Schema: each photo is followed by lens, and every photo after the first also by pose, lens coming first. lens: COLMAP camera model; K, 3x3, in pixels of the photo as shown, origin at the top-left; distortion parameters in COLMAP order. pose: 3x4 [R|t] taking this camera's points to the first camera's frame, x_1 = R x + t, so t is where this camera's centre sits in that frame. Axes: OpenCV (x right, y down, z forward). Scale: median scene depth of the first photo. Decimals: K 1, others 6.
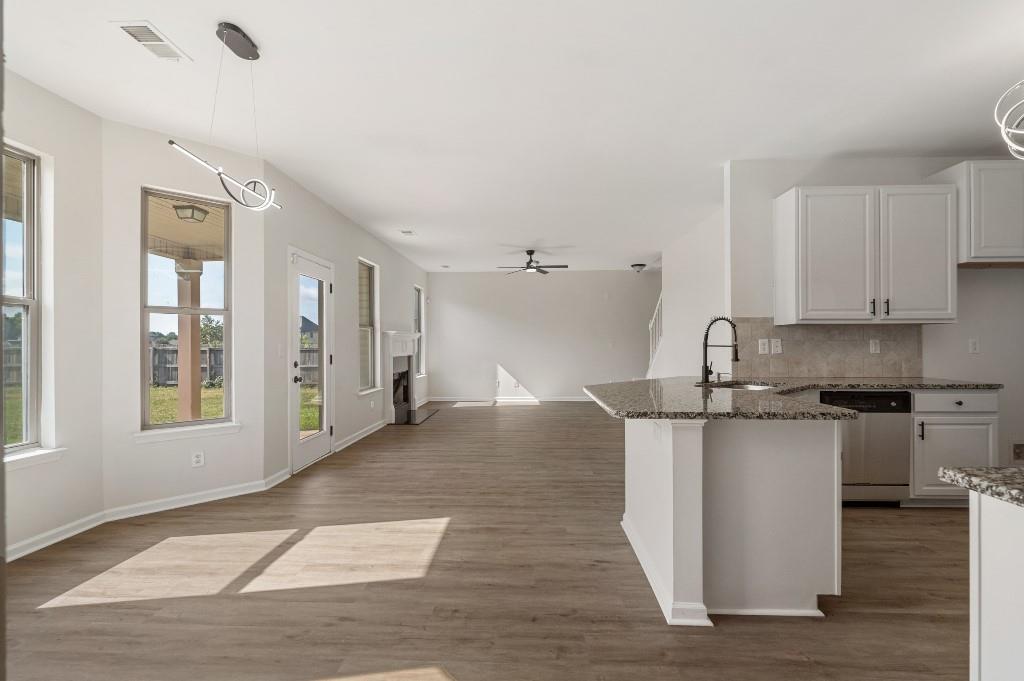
lens RADIAL K [[444.7, 0, 512.0], [0, 444.7, 340.5], [0, 0, 1]] dist [-0.000624, -0.000205]
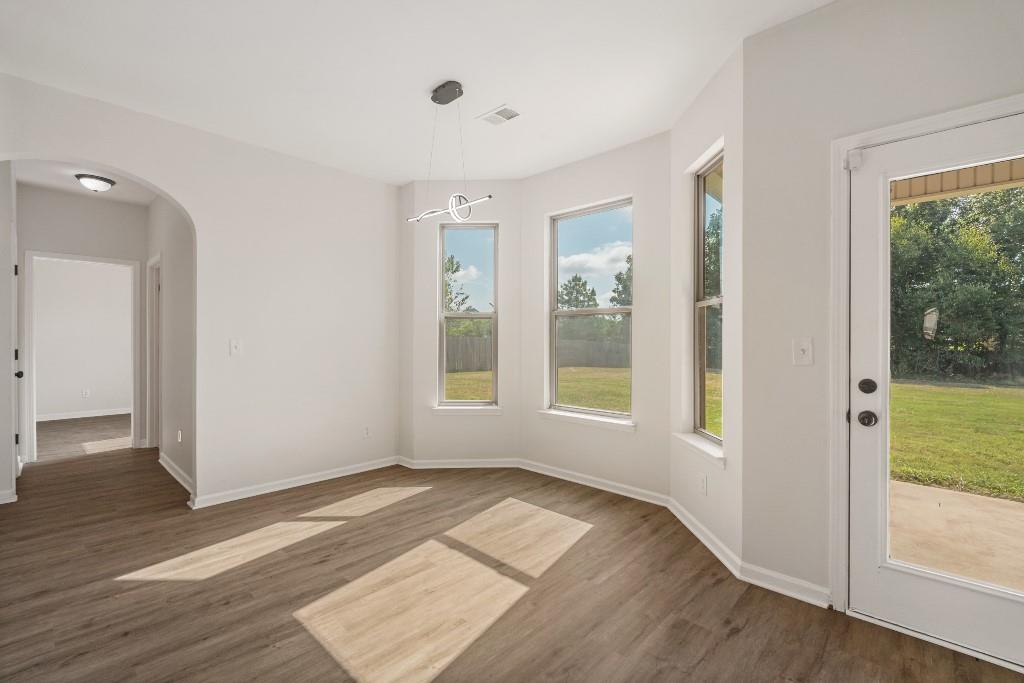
lens RADIAL K [[448.5, 0, 509.9], [0, 448.5, 341.8], [0, 0, 1]] dist [-0.006024, -0.000227]
pose [[-0.656843, 0.003690, -0.754018, 0.130149], [0.007791, 0.999968, -0.001894, 0.009107], [0.753987, -0.007119, -0.656851, 1.298972]]
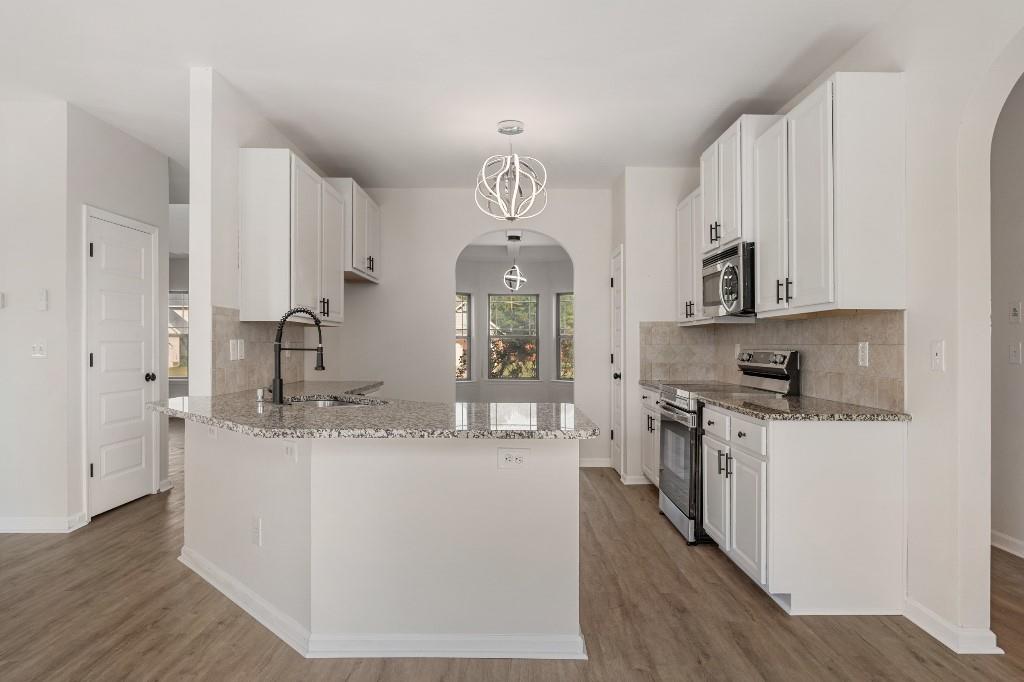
lens RADIAL K [[620.6, 0, 512.0], [0, 620.6, 341.0], [0, 0, 1]] dist [-0.024135, 0.000146]
pose [[-0.047267, 0.009057, 0.998841, -0.501015], [-0.010792, 0.999896, -0.009577, 0.003722], [-0.998824, -0.011232, -0.047165, 0.682810]]
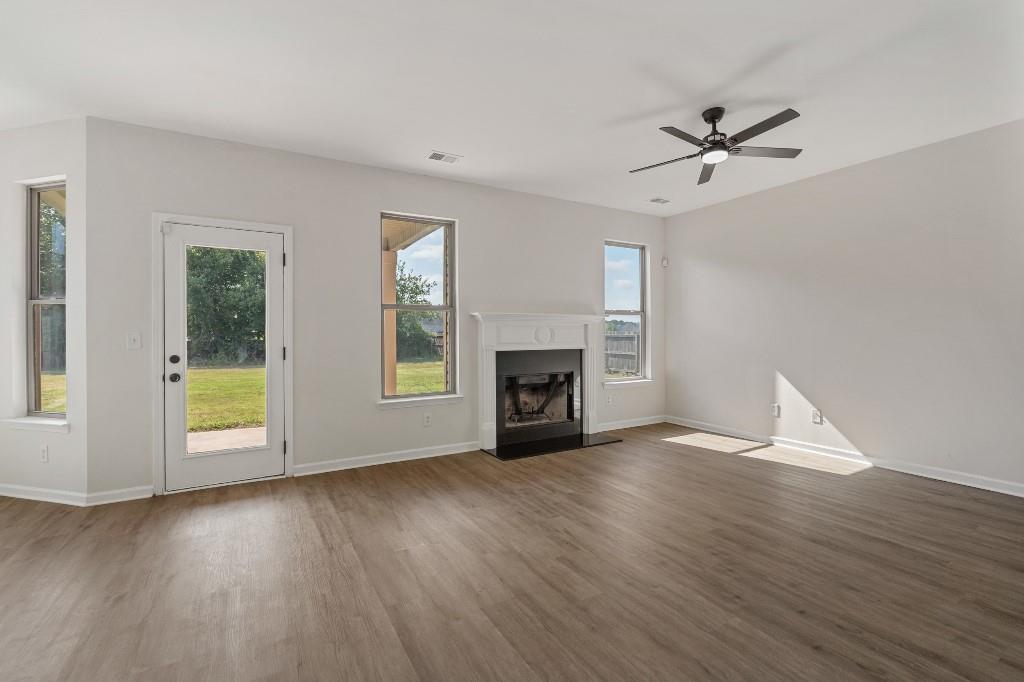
lens RADIAL K [[454.5, 0, 515.0], [0, 454.5, 332.9], [0, 0, 1]] dist [-0.004568, 0.000054]
pose [[0.544765, 0.002546, -0.838585, 0.675097], [0.009023, 0.999920, 0.008897, 0.006893], [0.838540, -0.012413, 0.544698, 1.356313]]
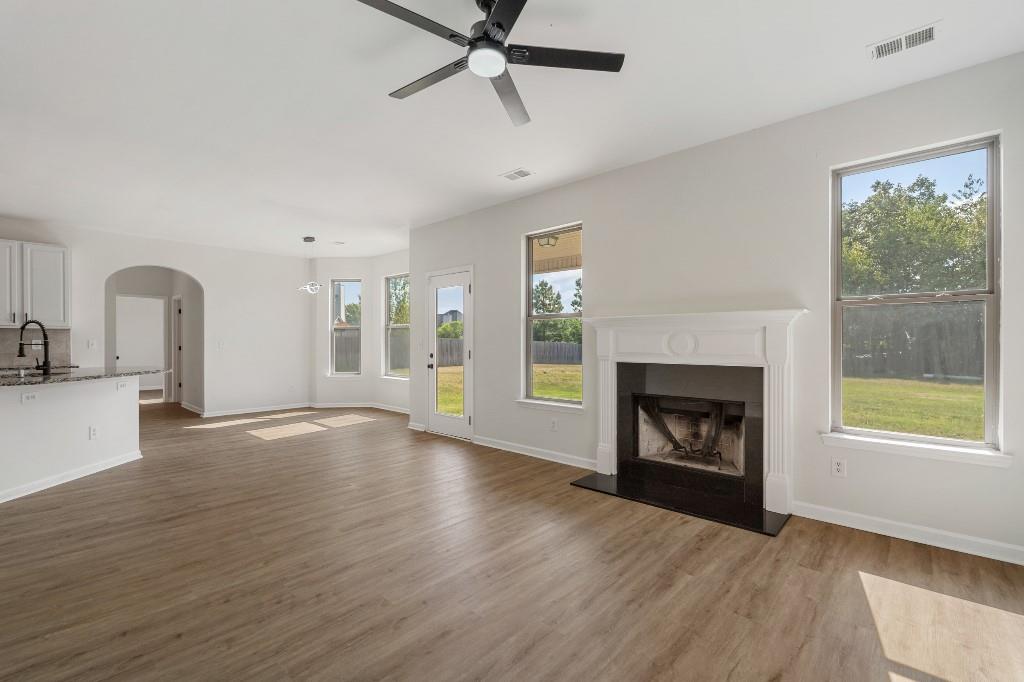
lens RADIAL K [[448.5, 0, 509.9], [0, 448.5, 341.3], [0, 0, 1]] dist [-0.006024, -0.000227]
pose [[-0.645074, 0.003607, -0.764111, 0.539990], [0.009897, 0.999944, -0.003635, 0.022874], [0.764056, -0.009907, -0.645074, 2.649888]]
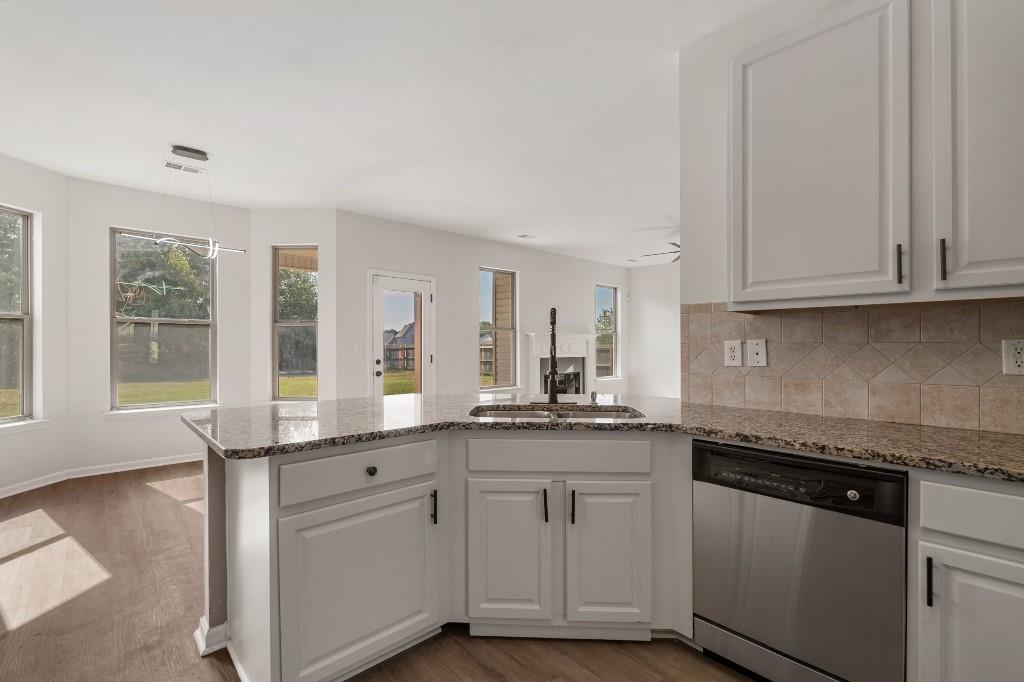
lens RADIAL K [[454.5, 0, 513.4], [0, 454.5, 347.1], [0, 0, 1]] dist [-0.002578, -0.000378]
pose [[0.712842, 0.005703, -0.701302, 0.877742], [0.003874, 0.999920, 0.012068, -0.002610], [0.701314, -0.011319, 0.712763, 0.444252]]
